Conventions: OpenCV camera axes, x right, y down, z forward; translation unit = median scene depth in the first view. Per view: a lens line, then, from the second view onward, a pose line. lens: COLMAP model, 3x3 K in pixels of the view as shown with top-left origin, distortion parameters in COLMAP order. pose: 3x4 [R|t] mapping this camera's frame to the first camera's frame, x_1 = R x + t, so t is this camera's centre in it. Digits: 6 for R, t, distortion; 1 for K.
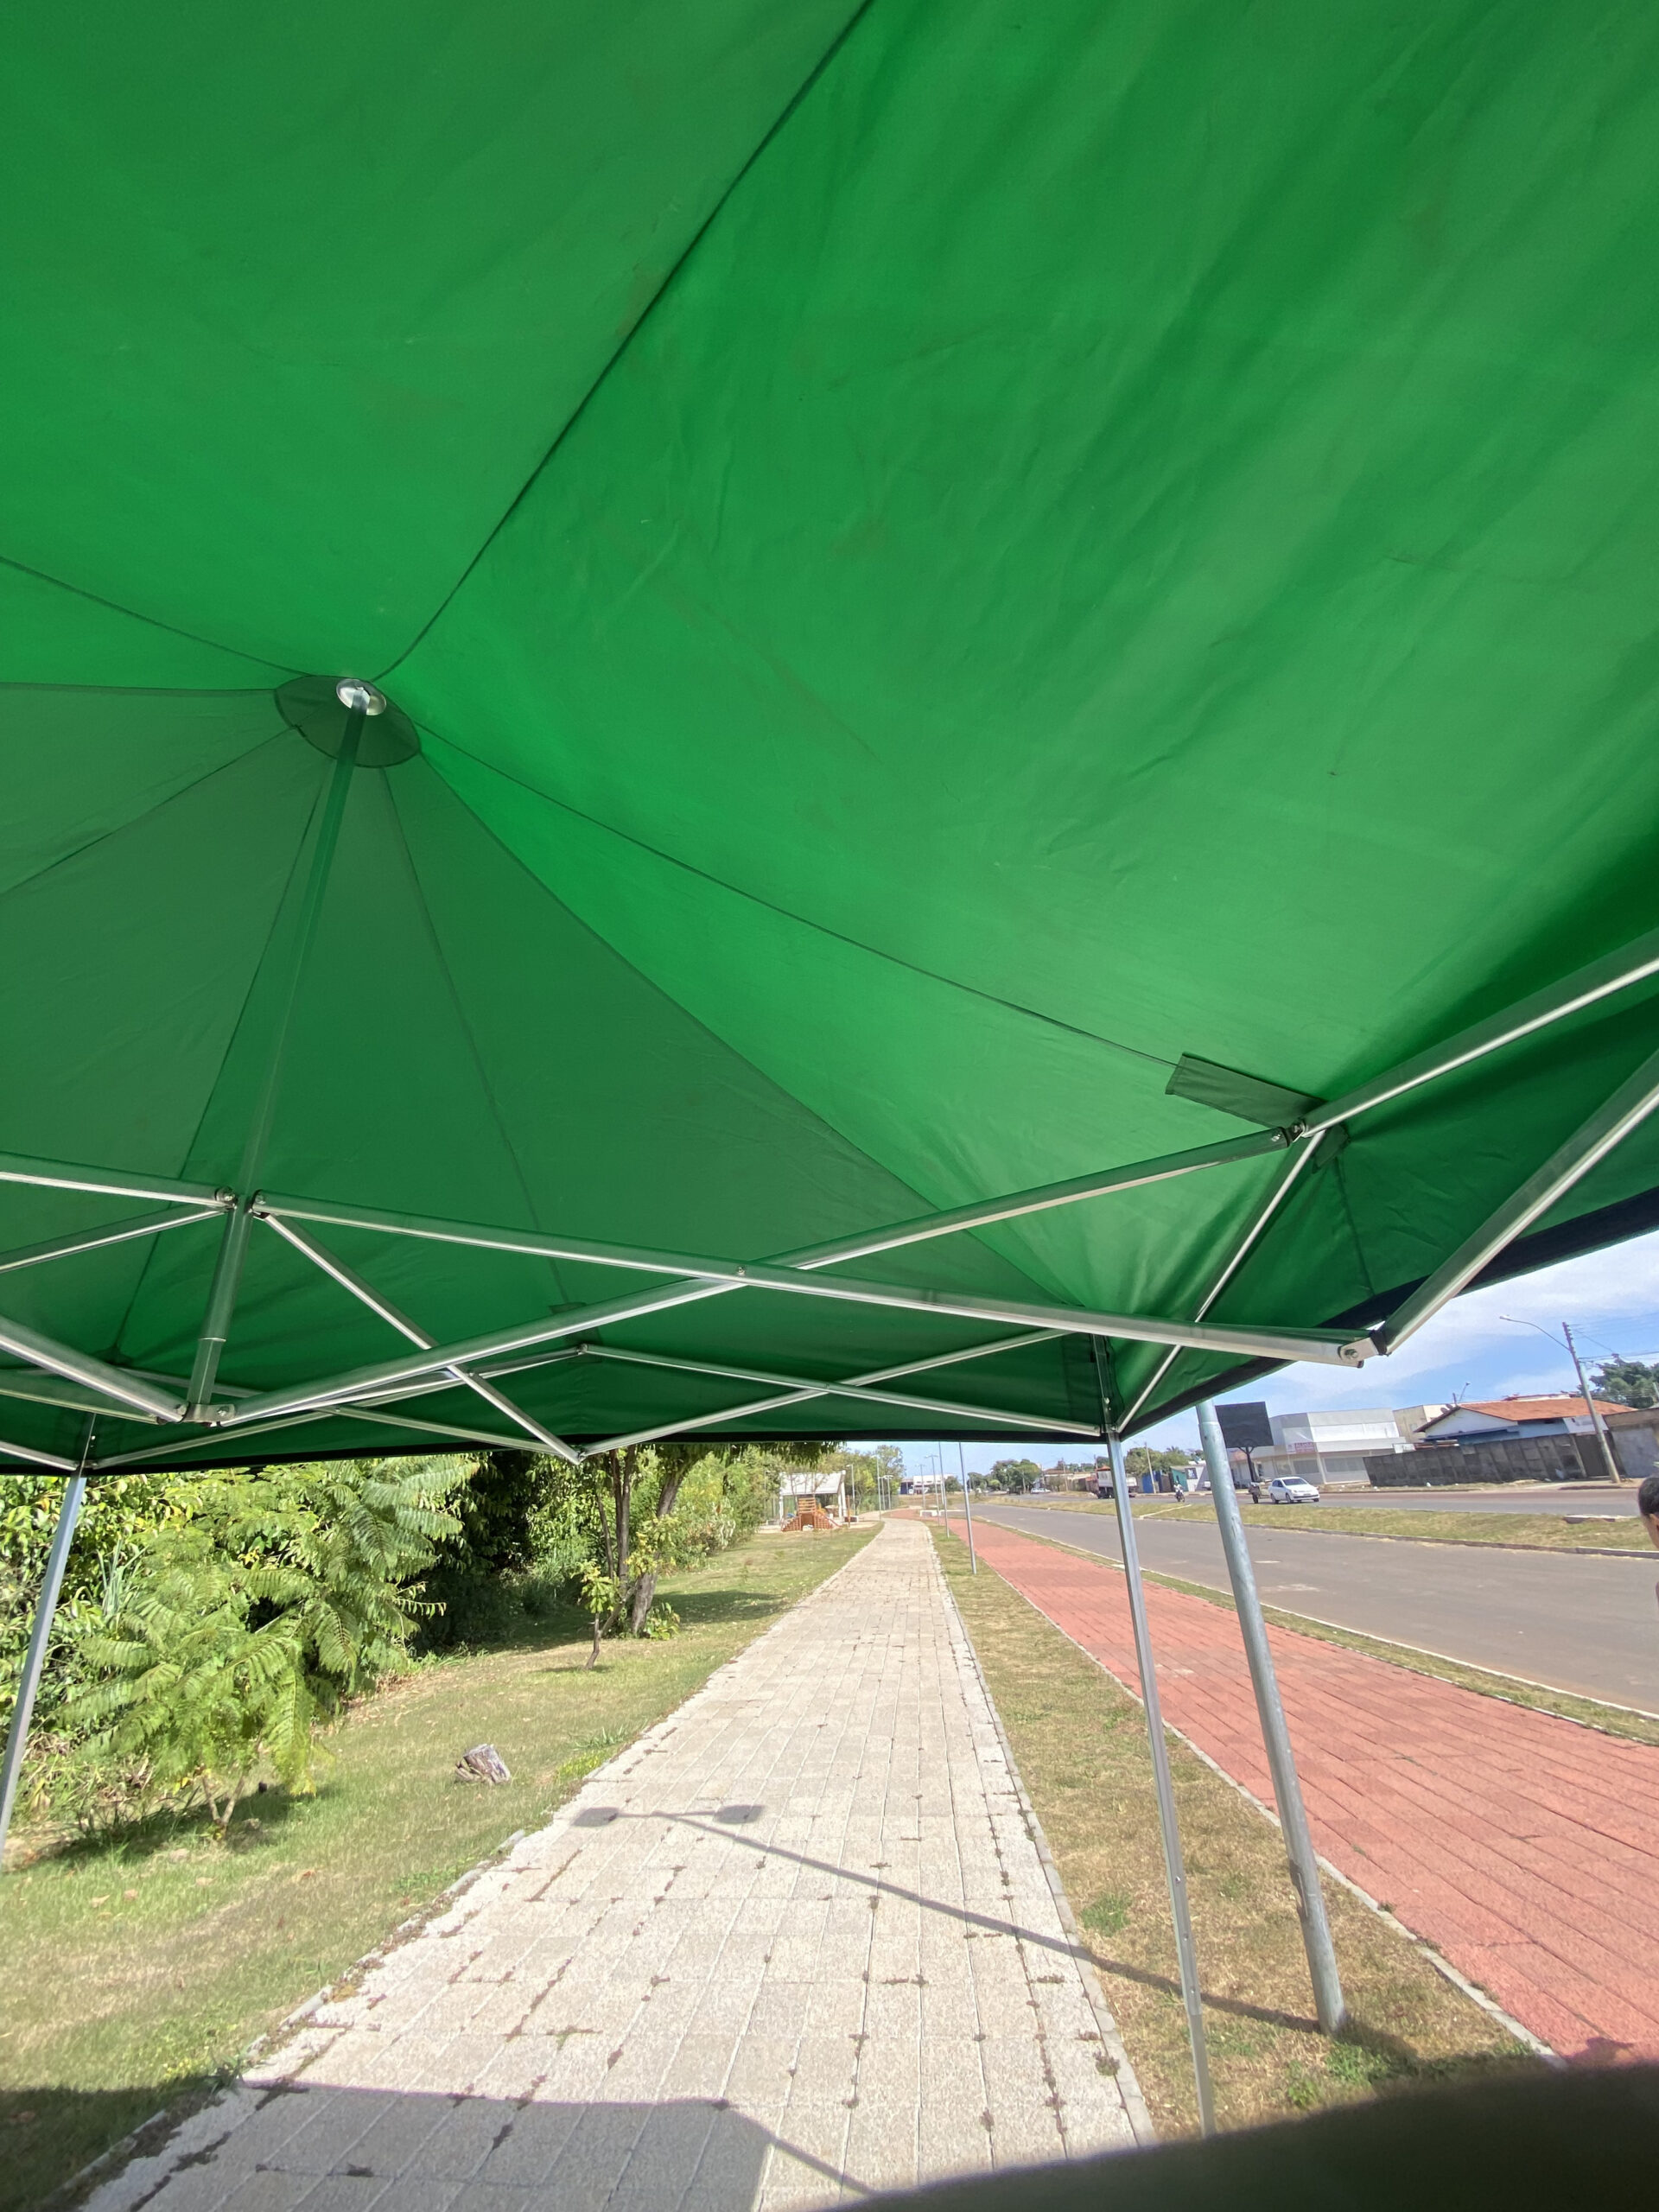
lens RADIAL K [[897.3, 0, 826.8], [0, 897.3, 1101.9], [0, 0, 1]] dist [0.015955, -0.018576]
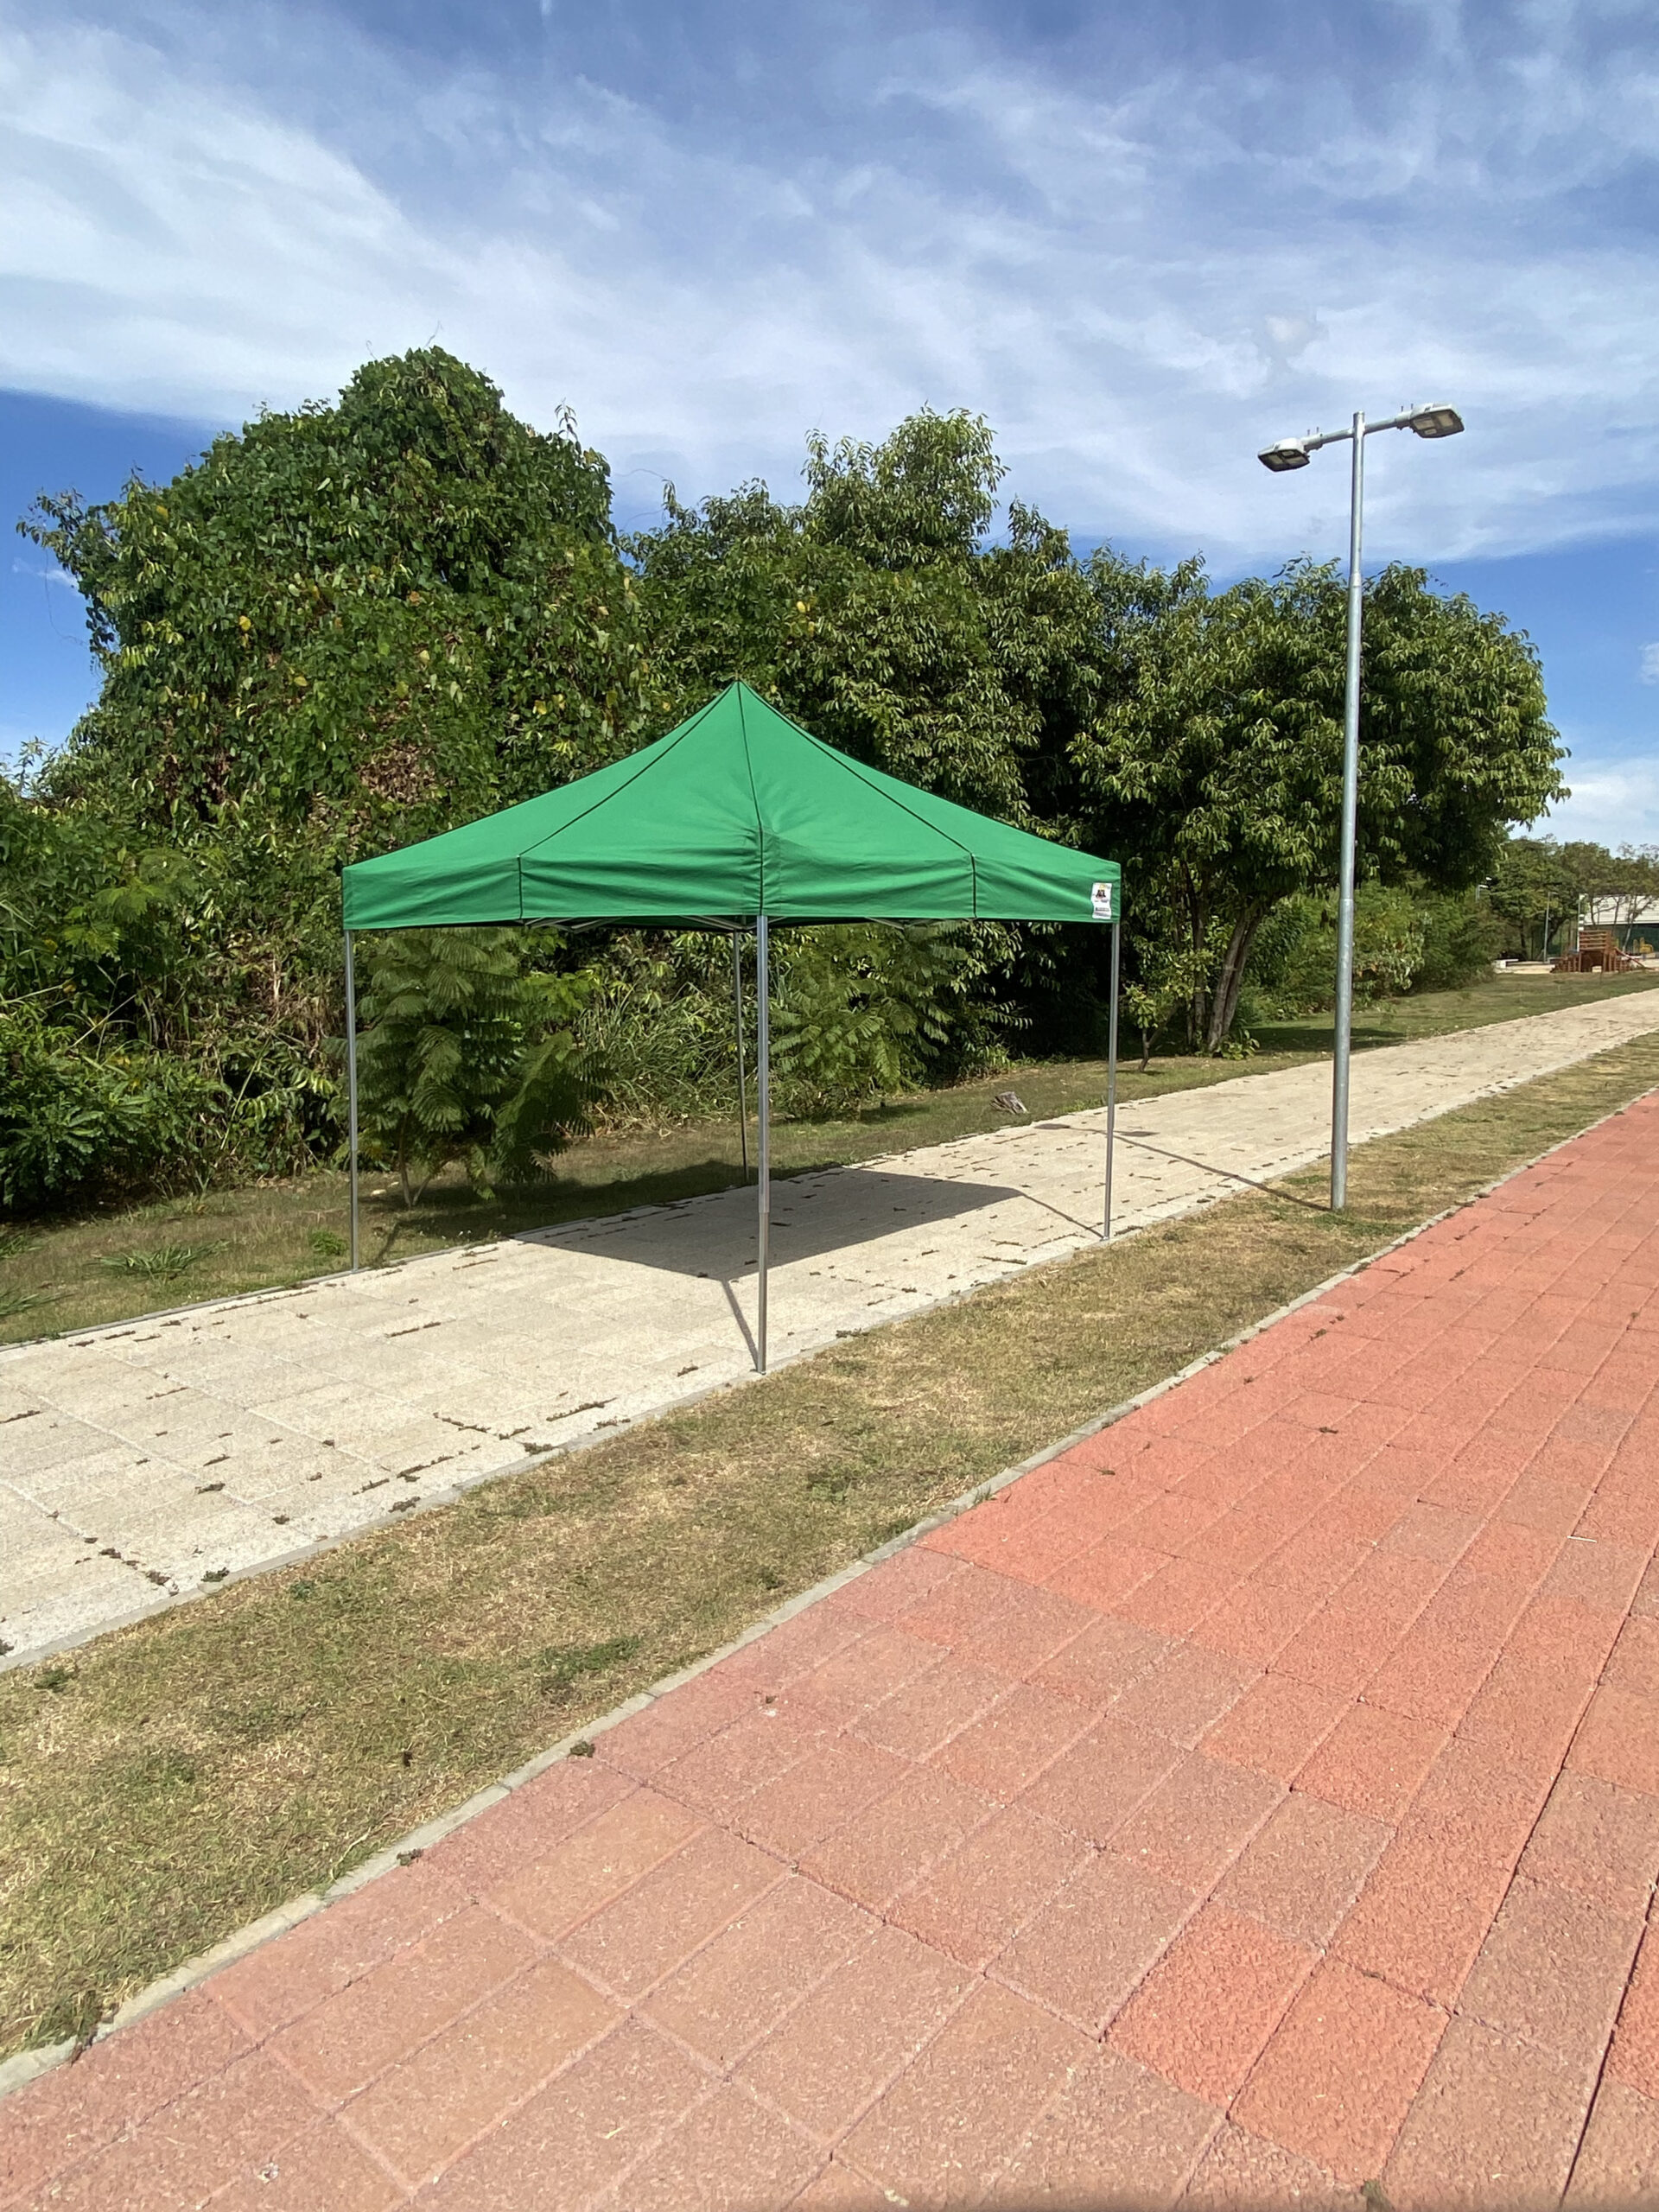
lens RADIAL K [[1290.1, 0, 813.7], [0, 1290.1, 1105.3], [0, 0, 1]] dist [0.091061, -0.128574]
pose [[0.822680, 0.090797, -0.561207, 0.703049], [0.218227, 0.861101, 0.459219, -0.390928], [0.524951, -0.500261, 0.688597, -0.813330]]
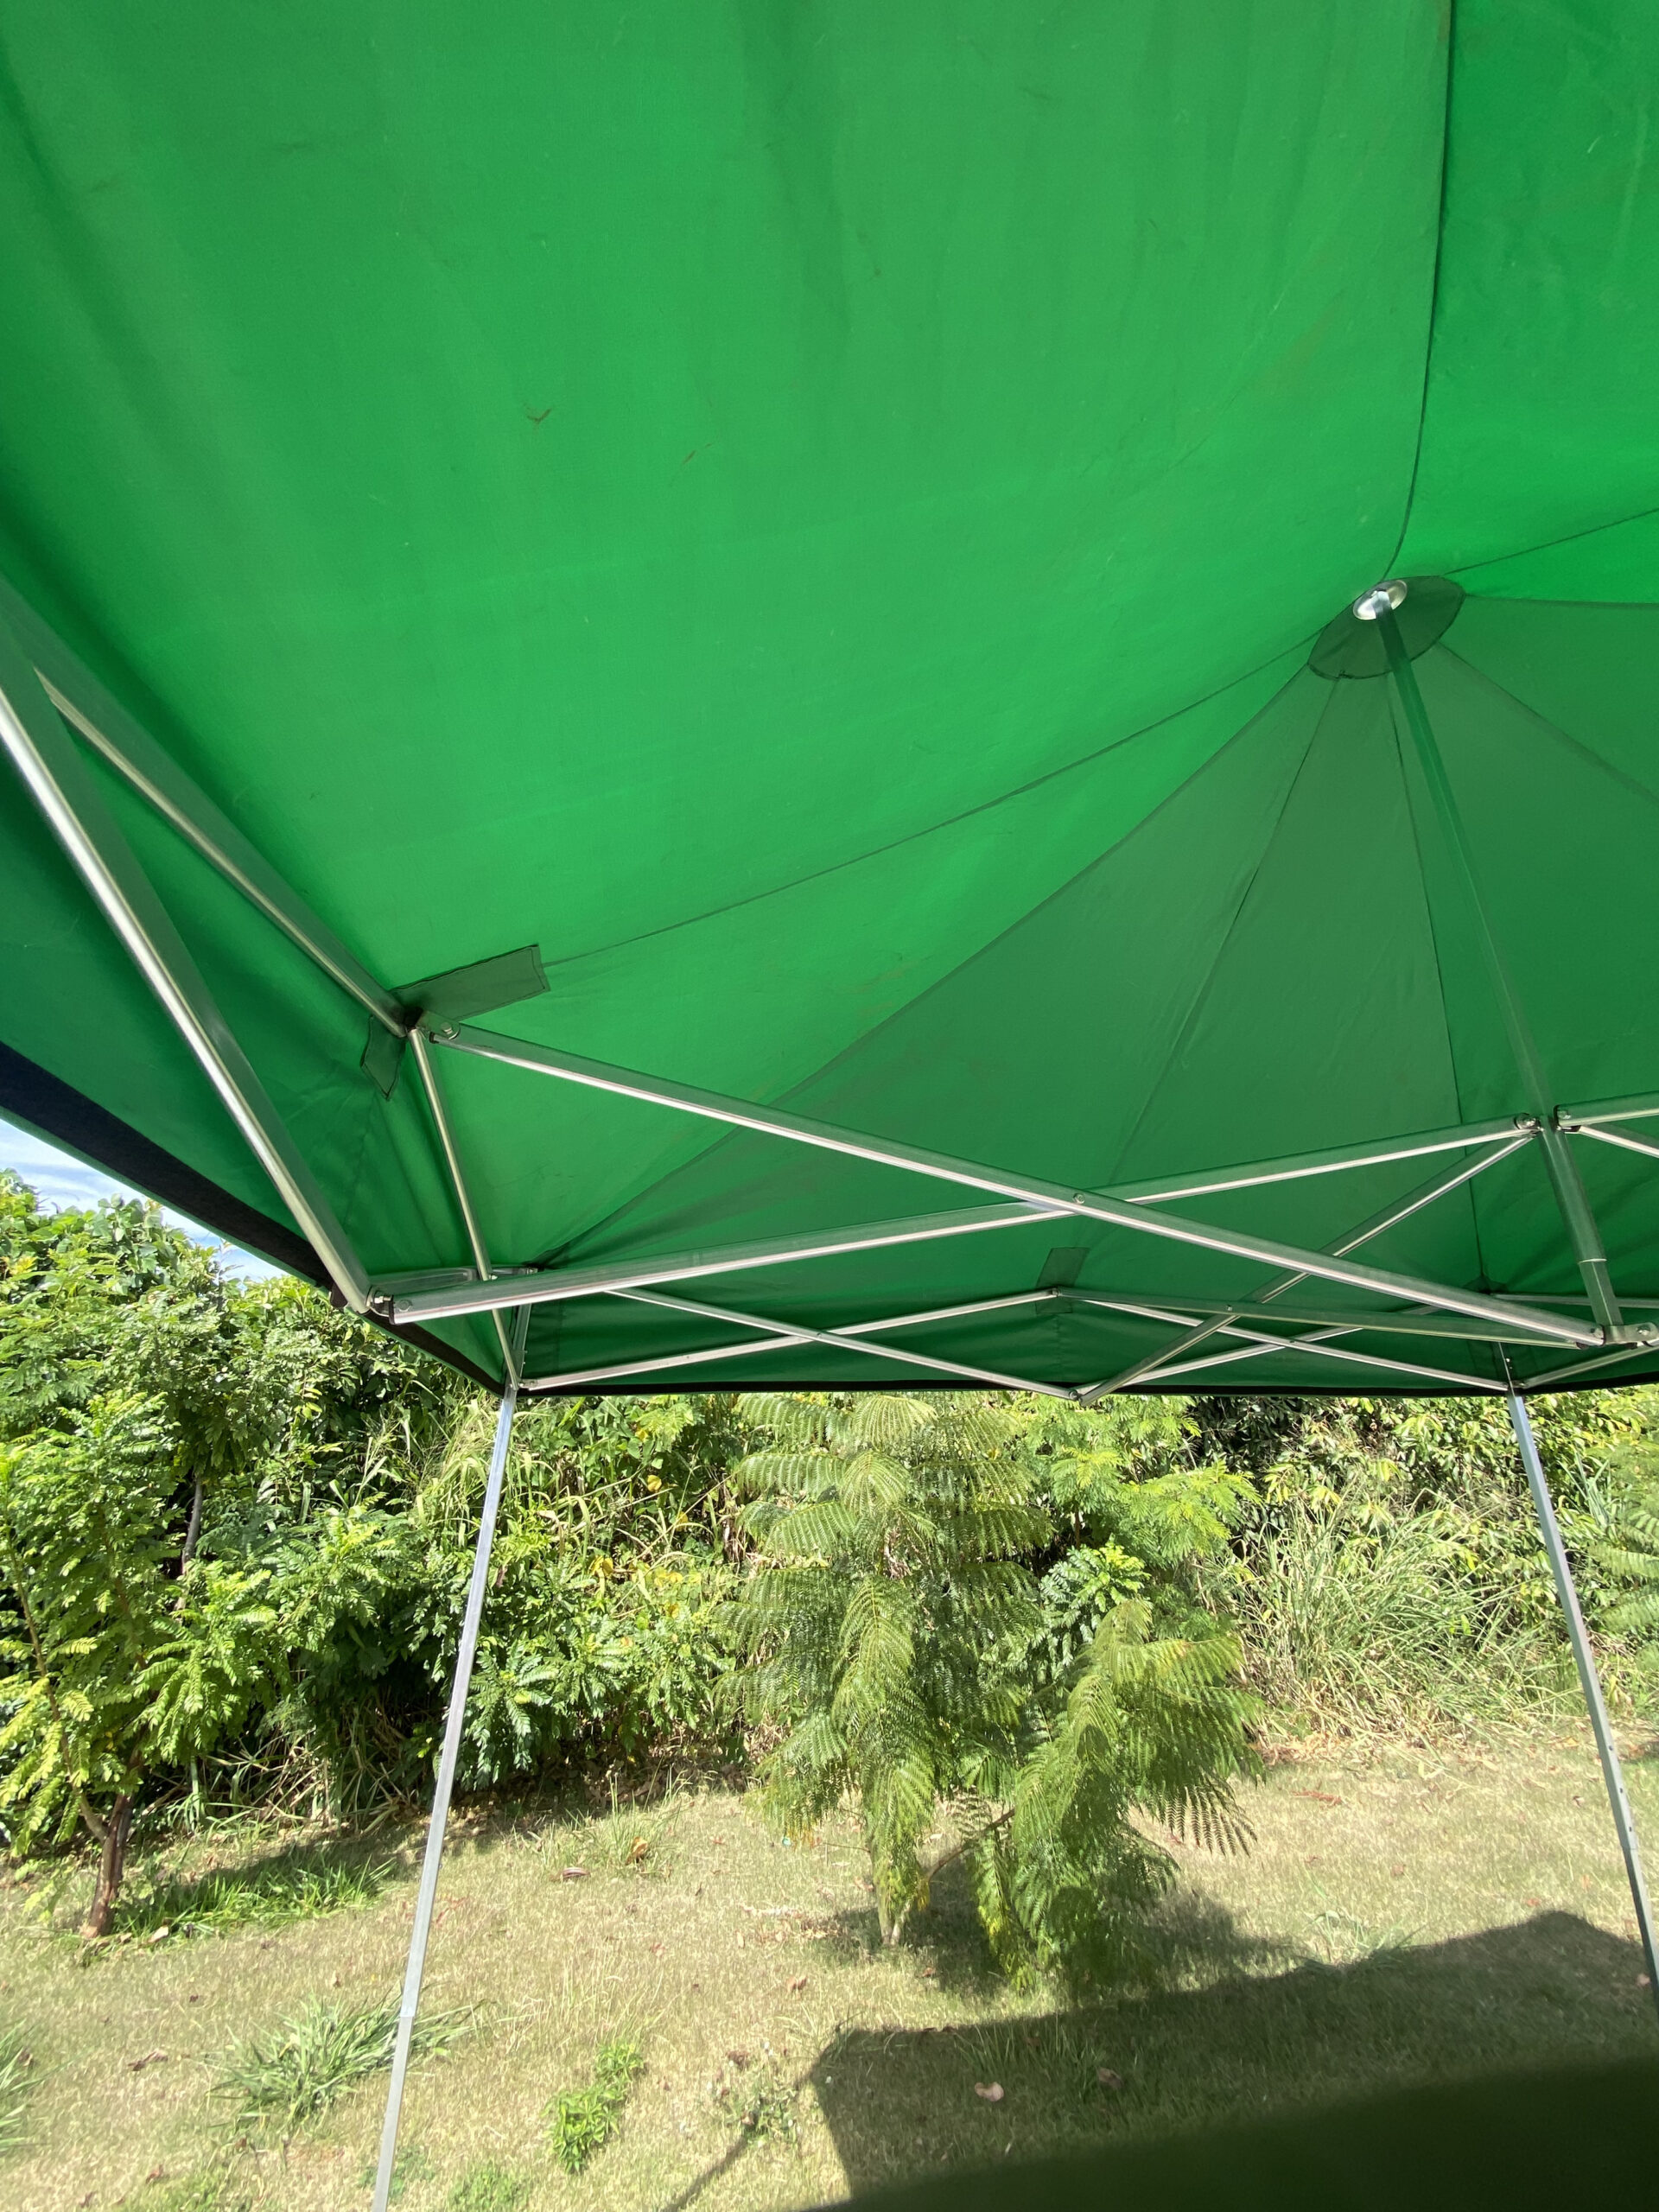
lens RADIAL K [[897.3, 0, 826.8], [0, 897.3, 1101.9], [0, 0, 1]] dist [0.015955, -0.018576]
pose [[0.291167, -0.312537, -0.904181, 0.001497], [0.387491, 0.902660, -0.187230, -0.007204], [0.874684, -0.295847, 0.383930, -0.010294]]
